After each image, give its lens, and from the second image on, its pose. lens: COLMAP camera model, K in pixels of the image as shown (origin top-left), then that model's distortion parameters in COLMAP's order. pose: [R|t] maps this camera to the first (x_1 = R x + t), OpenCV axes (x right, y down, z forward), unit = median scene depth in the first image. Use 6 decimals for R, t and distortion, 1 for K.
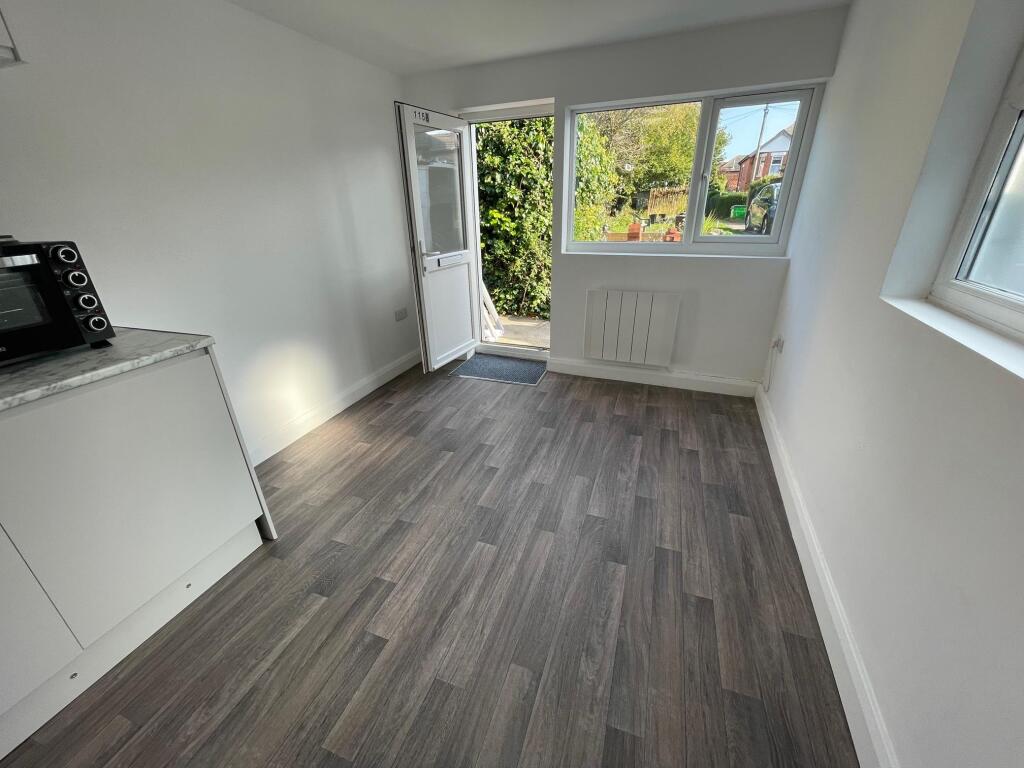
lens RADIAL K [[409.9, 0, 510.3], [0, 409.9, 384.5], [0, 0, 1]] dist [-0.003998, 0.000572]
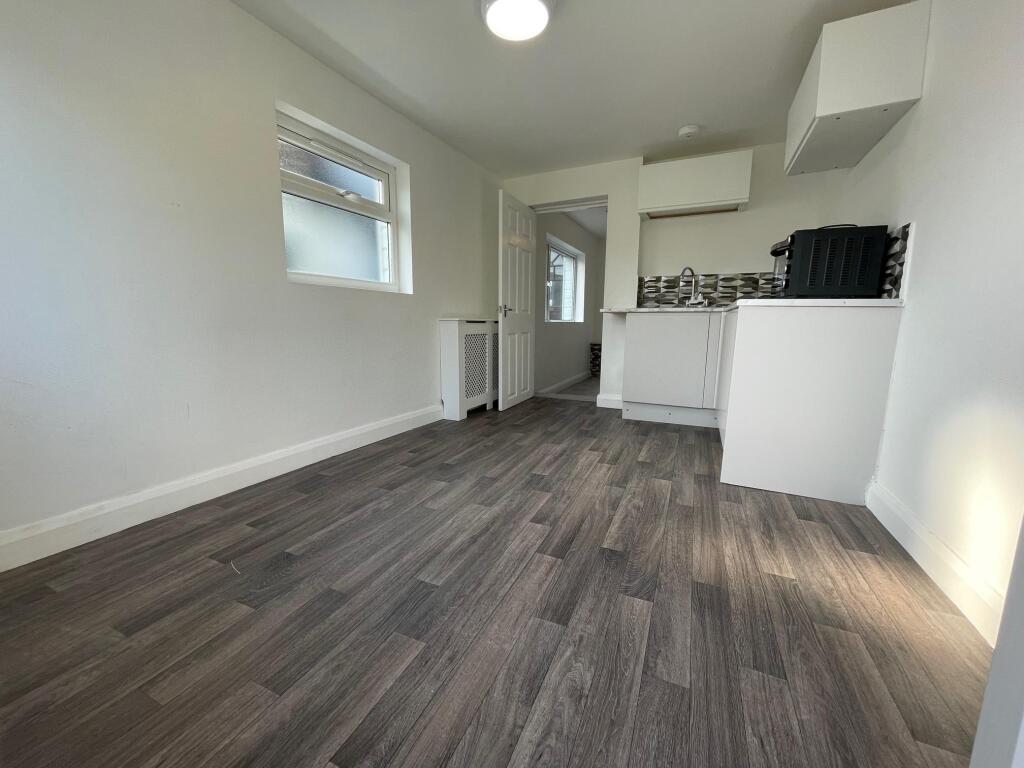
lens RADIAL K [[409.9, 0, 509.7], [0, 409.9, 381.5], [0, 0, 1]] dist [-0.003998, 0.000572]
pose [[-0.996856, 0.006512, 0.078969, -0.058314], [0.047790, 0.844353, 0.533652, -0.465246], [-0.063203, 0.535748, -0.842009, 1.674290]]
